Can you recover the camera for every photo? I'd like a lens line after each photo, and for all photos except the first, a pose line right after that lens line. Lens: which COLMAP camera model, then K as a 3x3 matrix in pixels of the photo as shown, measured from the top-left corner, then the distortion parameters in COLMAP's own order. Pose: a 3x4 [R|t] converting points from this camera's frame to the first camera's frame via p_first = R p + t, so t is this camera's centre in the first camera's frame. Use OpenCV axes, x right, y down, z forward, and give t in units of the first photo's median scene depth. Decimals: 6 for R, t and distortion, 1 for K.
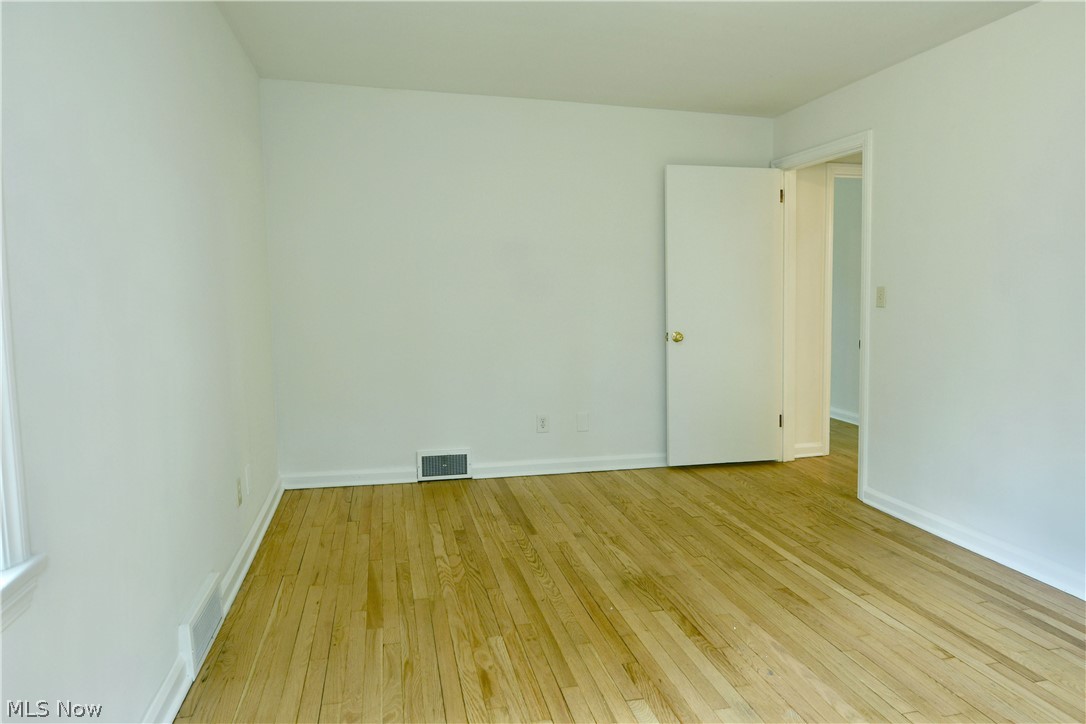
lens RADIAL K [[662.8, 0, 543.0], [0, 662.8, 362.0], [0, 0, 1]] dist [-0.013909, -0.000344]
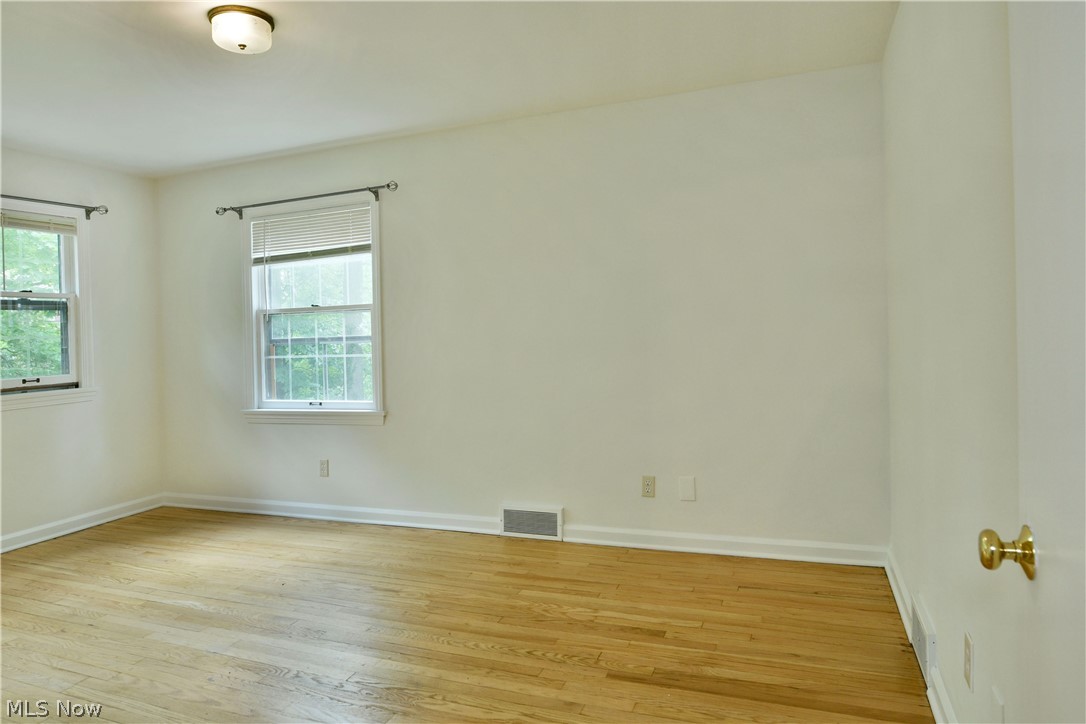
lens RADIAL K [[662.8, 0, 543.0], [0, 662.8, 362.0], [0, 0, 1]] dist [-0.013909, -0.000344]
pose [[-0.568757, 0.062962, -0.820092, 0.641140], [-0.051744, 0.992352, 0.112073, -0.161582], [0.820877, 0.106177, -0.561149, 1.435284]]
